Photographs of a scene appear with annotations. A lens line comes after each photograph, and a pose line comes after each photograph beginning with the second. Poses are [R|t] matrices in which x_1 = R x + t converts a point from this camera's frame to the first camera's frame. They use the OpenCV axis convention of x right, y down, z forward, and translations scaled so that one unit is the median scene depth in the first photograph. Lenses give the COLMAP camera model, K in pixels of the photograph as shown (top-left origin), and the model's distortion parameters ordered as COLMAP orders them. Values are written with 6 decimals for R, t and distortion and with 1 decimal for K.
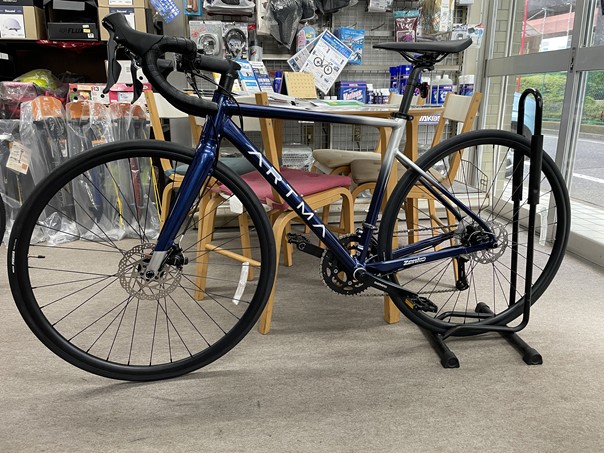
lens RADIAL K [[454.8, 0, 304.8], [0, 454.8, 221.3], [0, 0, 1]] dist [0.041263, -0.065898]
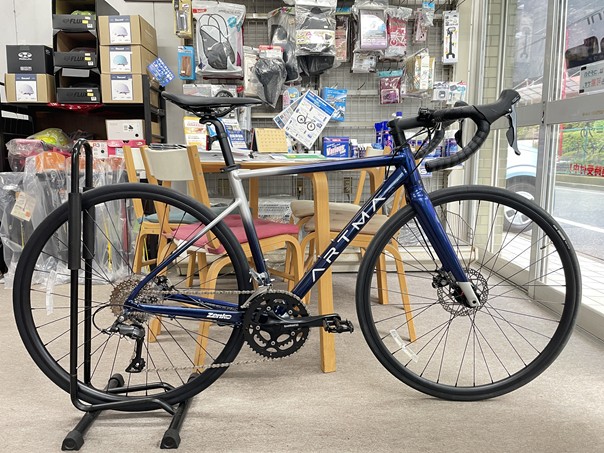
lens RADIAL K [[454.8, 0, 301.1], [0, 454.8, 222.9], [0, 0, 1]] dist [0.041263, -0.065898]
pose [[0.994154, 0.012281, -0.107268, 0.154164], [-0.024409, 0.993352, -0.112498, 0.008961], [0.105174, 0.114458, 0.987845, -0.015810]]
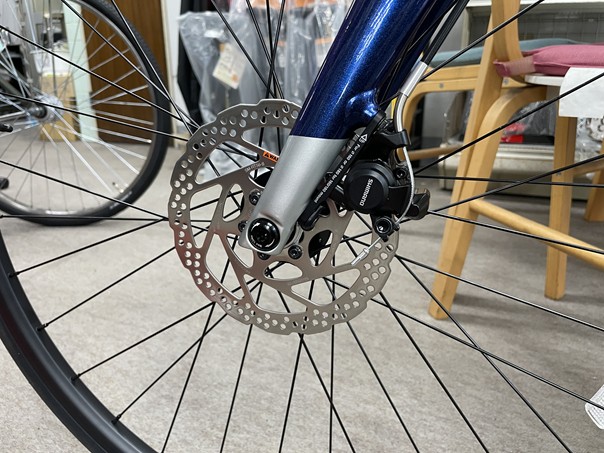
lens RADIAL K [[454.8, 0, 306.2], [0, 454.8, 222.3], [0, 0, 1]] dist [0.041263, -0.065898]
pose [[0.861237, 0.159045, -0.482675, -0.095878], [-0.137905, 0.987270, 0.079250, 0.041539], [0.489135, -0.001690, 0.872207, 0.375280]]
